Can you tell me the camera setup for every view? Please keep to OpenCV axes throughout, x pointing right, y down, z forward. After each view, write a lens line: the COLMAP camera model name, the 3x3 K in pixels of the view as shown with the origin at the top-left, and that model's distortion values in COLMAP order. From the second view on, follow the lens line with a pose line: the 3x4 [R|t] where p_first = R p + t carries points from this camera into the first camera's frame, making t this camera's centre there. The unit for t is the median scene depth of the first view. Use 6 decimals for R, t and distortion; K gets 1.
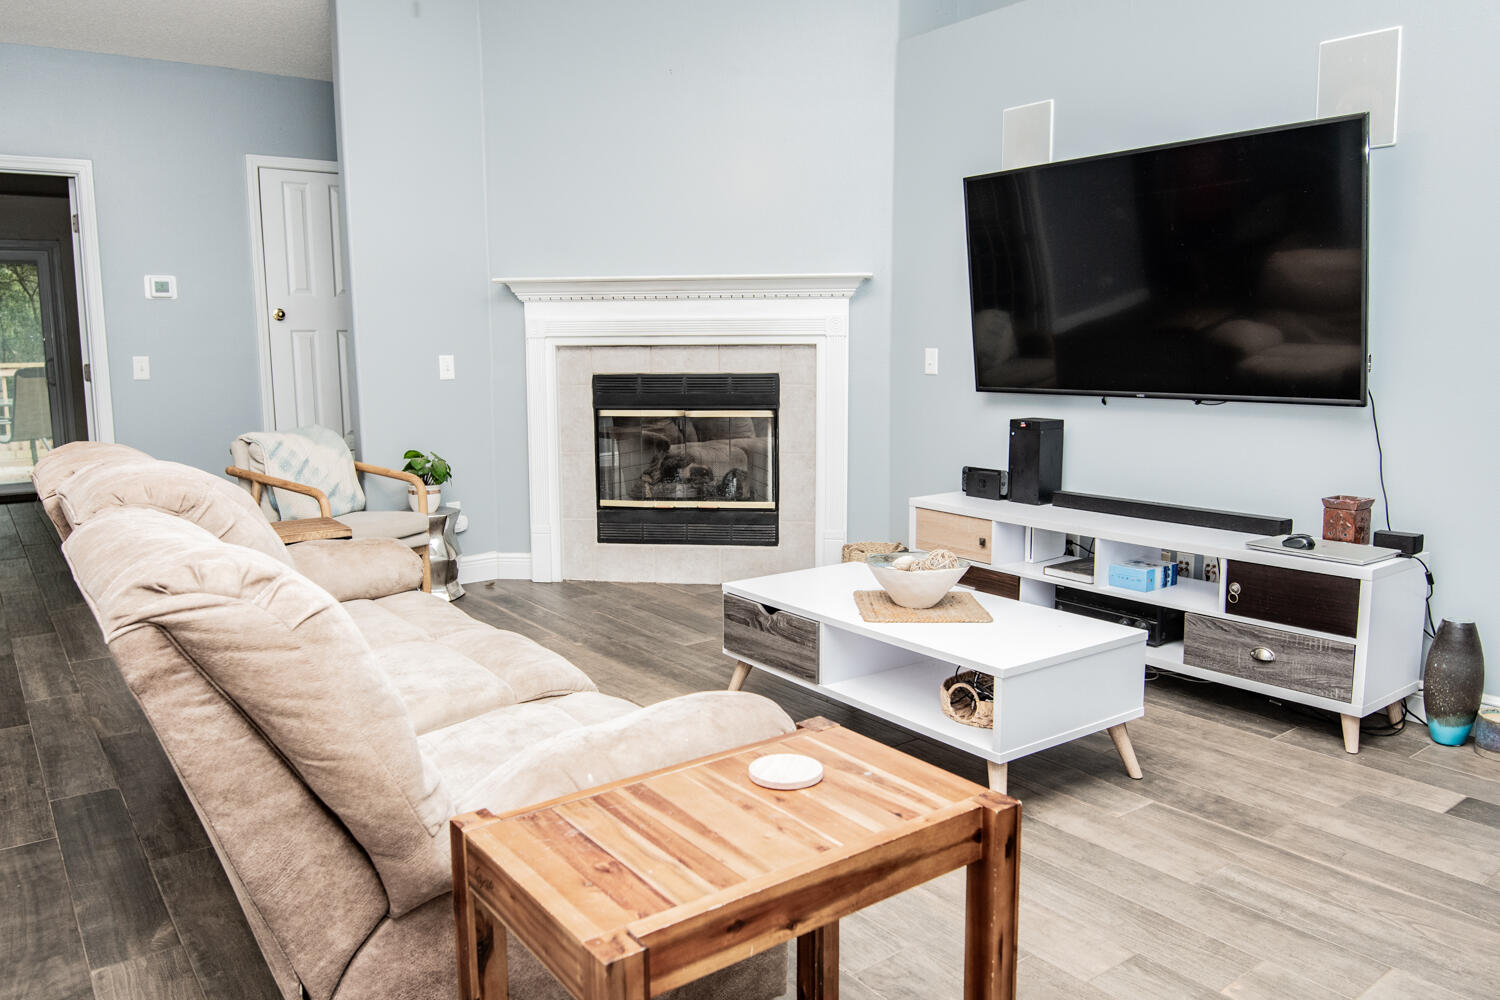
lens RADIAL K [[1075.9, 0, 749.0], [0, 1075.9, 494.2], [0, 0, 1]] dist [0.001343, -0.042869]
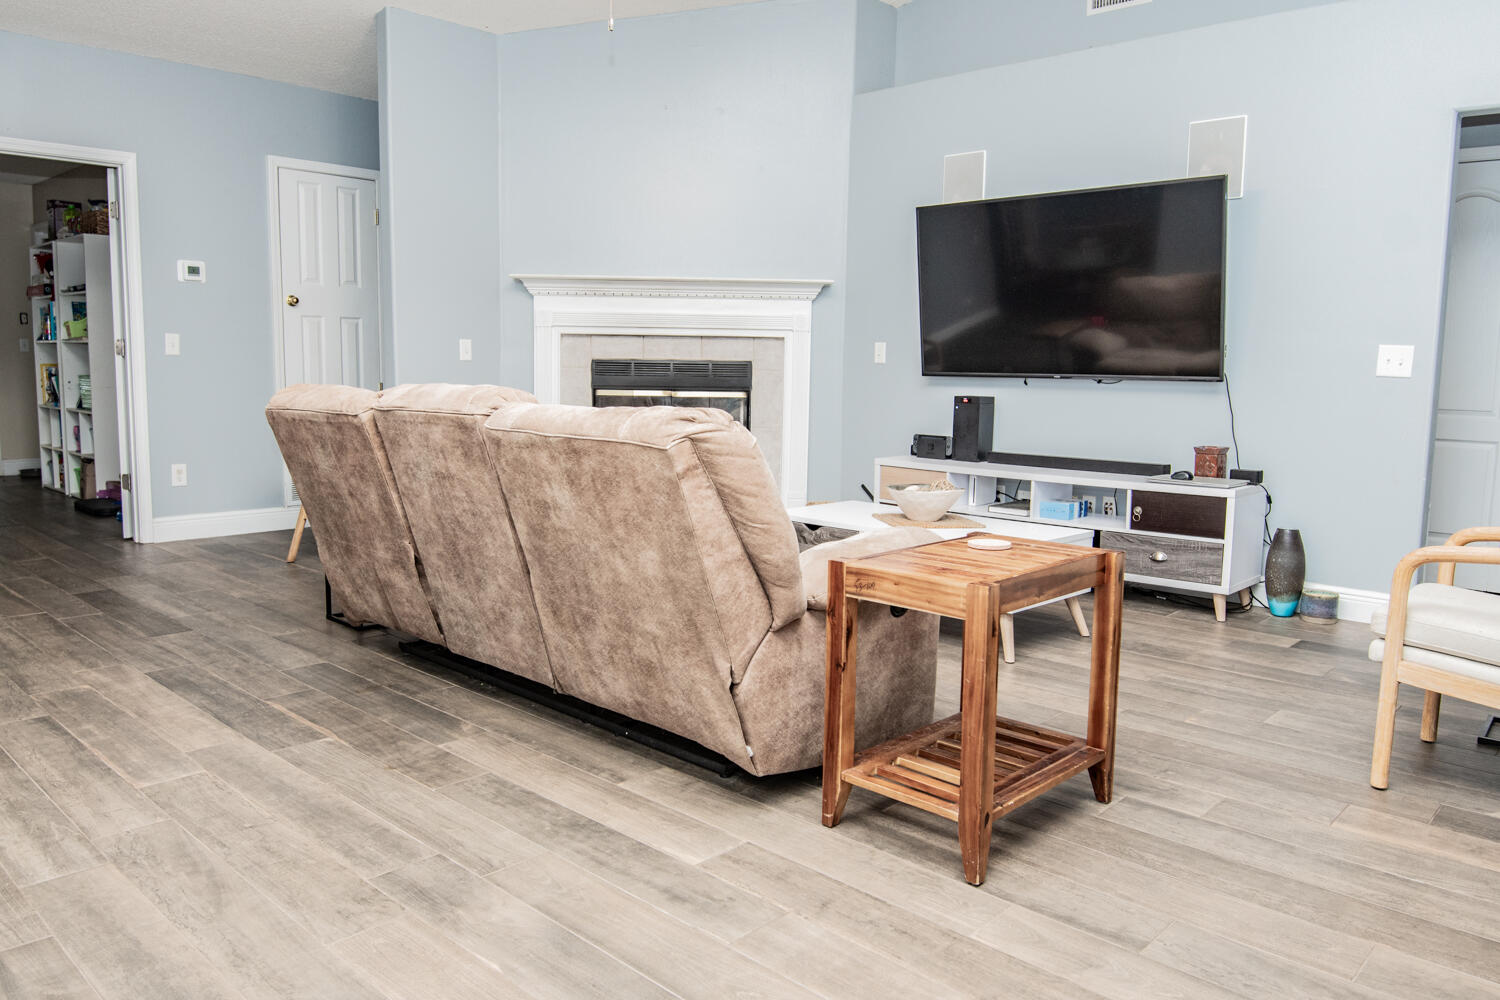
lens RADIAL K [[1075.9, 0, 749.0], [0, 1075.9, 494.2], [0, 0, 1]] dist [0.001343, -0.042869]
pose [[0.984808, 0.000603, 0.173645, -0.285091], [0.002651, 0.999825, -0.018507, 0.091120], [-0.173626, 0.018686, 0.984634, -0.283426]]
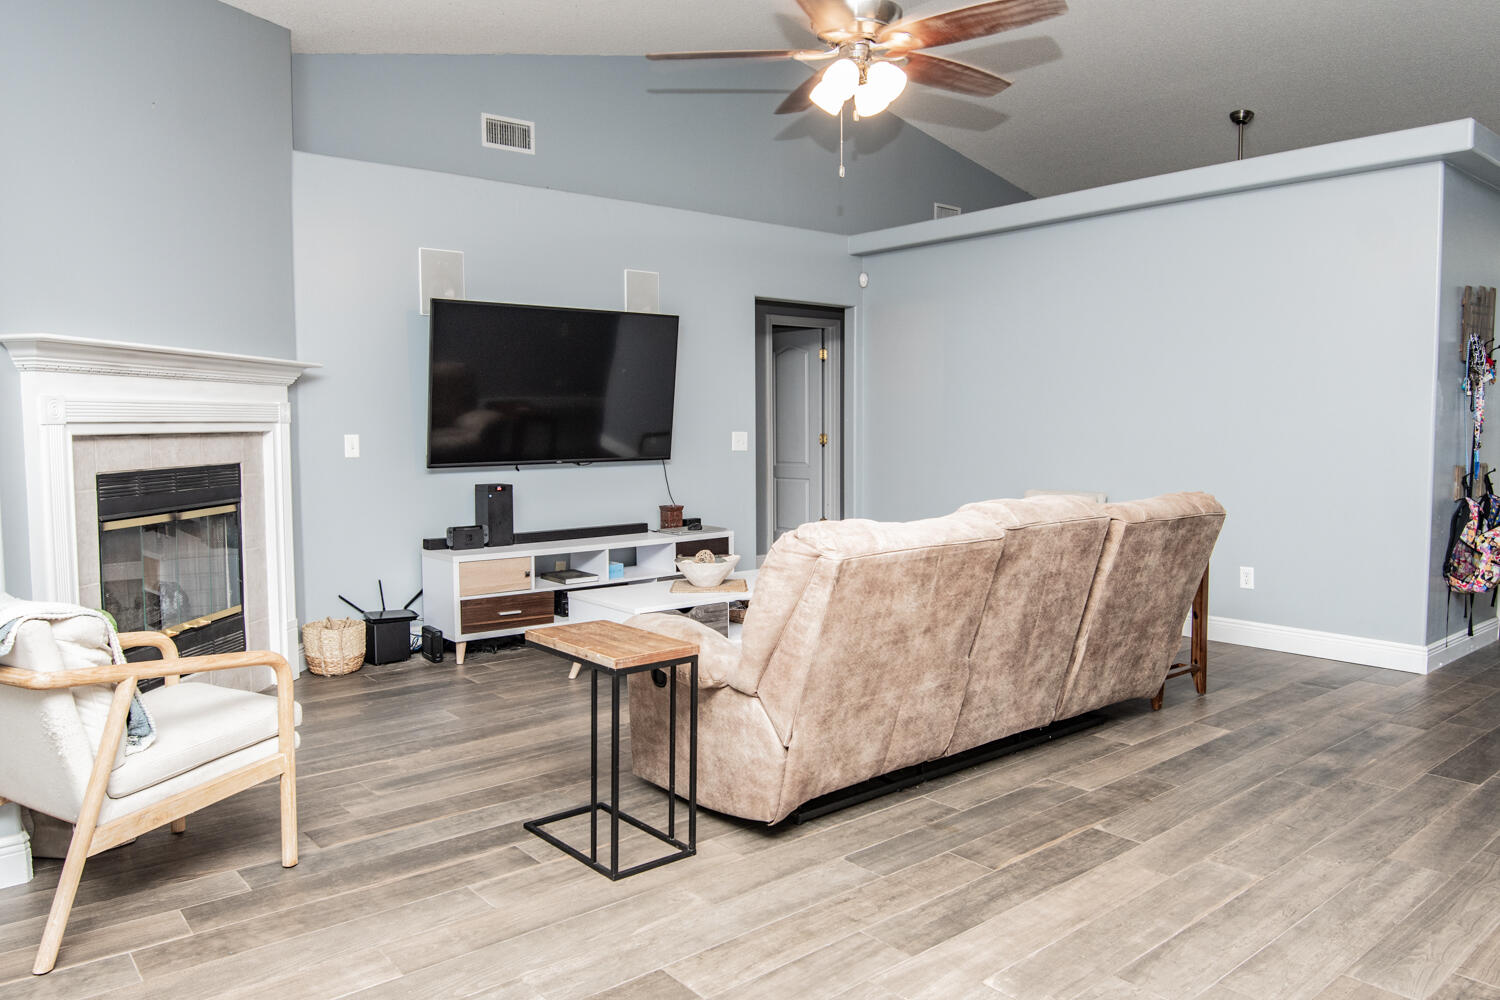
lens RADIAL K [[1053.7, 0, 740.9], [0, 1053.7, 495.7], [0, 0, 1]] dist [0.001658, -0.041733]
pose [[-0.050965, -0.063176, 0.996700, -1.374853], [0.146442, 0.986737, 0.070033, -0.131504], [-0.987906, 0.149528, -0.041037, 0.953828]]
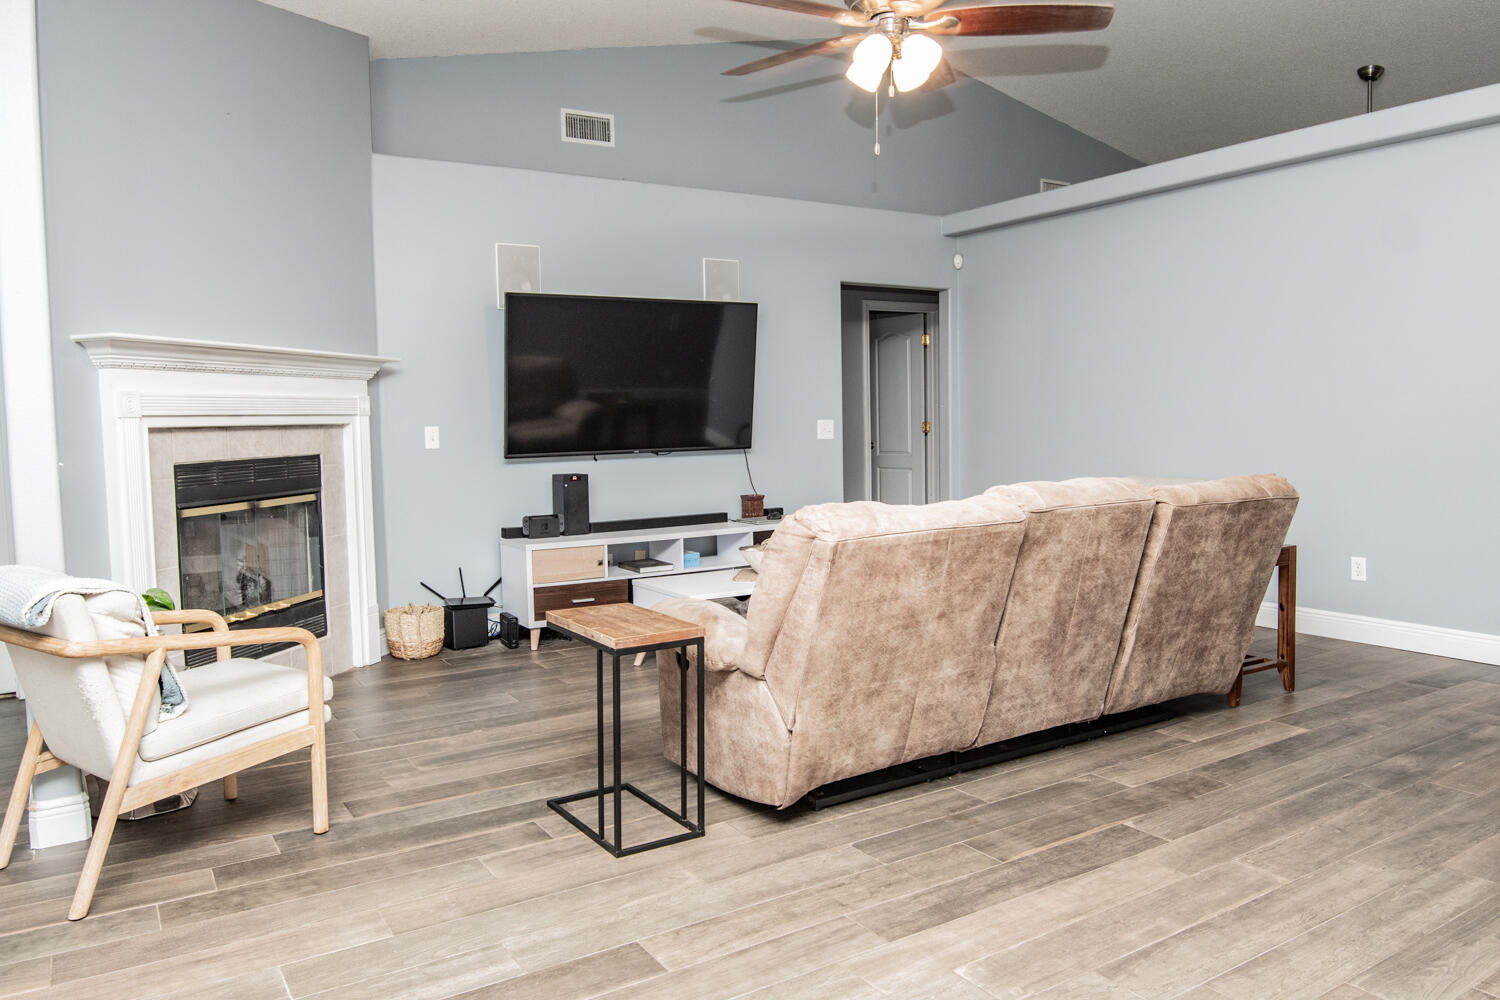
lens RADIAL K [[1075.9, 0, 749.0], [0, 1075.9, 494.2], [0, 0, 1]] dist [0.001343, -0.042869]
pose [[0.076574, -0.066793, 0.994824, -1.390680], [0.159436, 0.985735, 0.053910, -0.104698], [-0.984234, 0.154483, 0.086131, 0.840383]]
